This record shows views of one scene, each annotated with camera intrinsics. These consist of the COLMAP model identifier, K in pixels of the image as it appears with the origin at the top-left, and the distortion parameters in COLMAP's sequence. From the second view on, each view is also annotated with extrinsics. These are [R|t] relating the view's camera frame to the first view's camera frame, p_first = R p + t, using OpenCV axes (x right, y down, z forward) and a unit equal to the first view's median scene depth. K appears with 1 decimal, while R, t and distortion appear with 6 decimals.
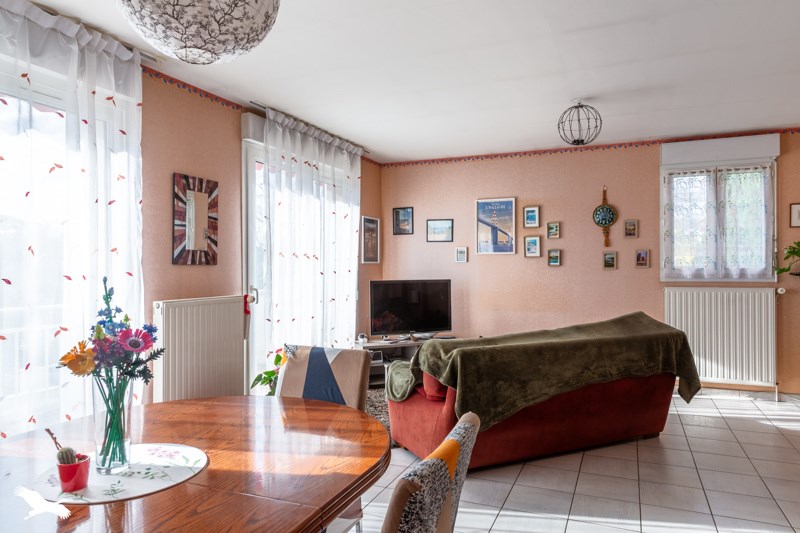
lens RADIAL K [[542.2, 0, 400.2], [0, 542.2, 267.3], [0, 0, 1]] dist [0.005333, 0.000515]
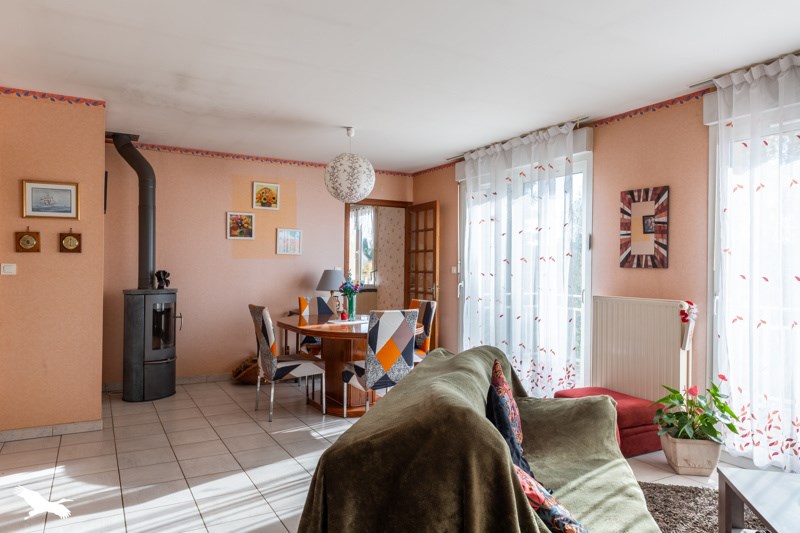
lens RADIAL K [[542.2, 0, 400.2], [0, 542.2, 264.8], [0, 0, 1]] dist [0.005333, 0.000515]
pose [[-0.617172, -0.004095, -0.786818, 0.792518], [-0.006131, 0.999981, -0.000395, -0.007656], [0.786805, 0.004580, -0.617185, 1.283514]]
